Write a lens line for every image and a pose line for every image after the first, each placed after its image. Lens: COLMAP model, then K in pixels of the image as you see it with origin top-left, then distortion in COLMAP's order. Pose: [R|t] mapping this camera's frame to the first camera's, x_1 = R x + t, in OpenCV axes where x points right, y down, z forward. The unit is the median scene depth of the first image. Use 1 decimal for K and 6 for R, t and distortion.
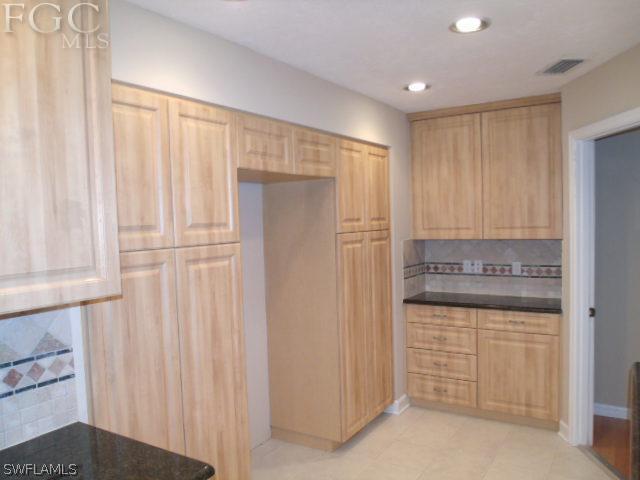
lens RADIAL K [[511.3, 0, 320.0], [0, 511.3, 240.0], [0, 0, 1]] dist [-0.028234, -0.000733]
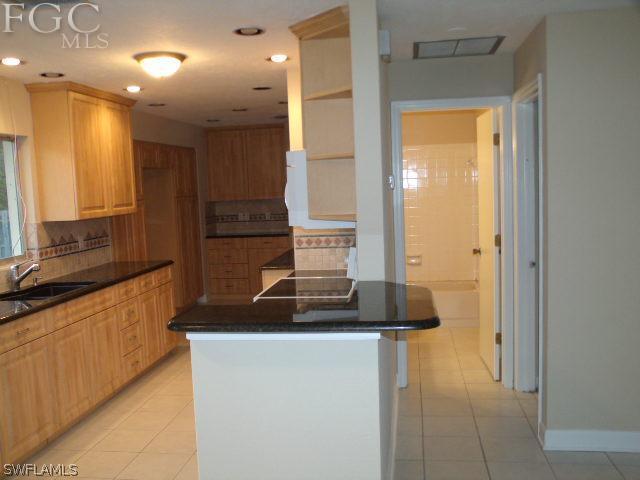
lens RADIAL K [[619.0, 0, 343.9], [0, 619.0, 241.2], [0, 0, 1]] dist [-0.006259, -0.001371]
pose [[0.898233, -0.046897, 0.437010, -0.341382], [0.029458, 0.998479, 0.046602, 0.051878], [-0.438531, -0.028987, 0.898249, -1.114472]]
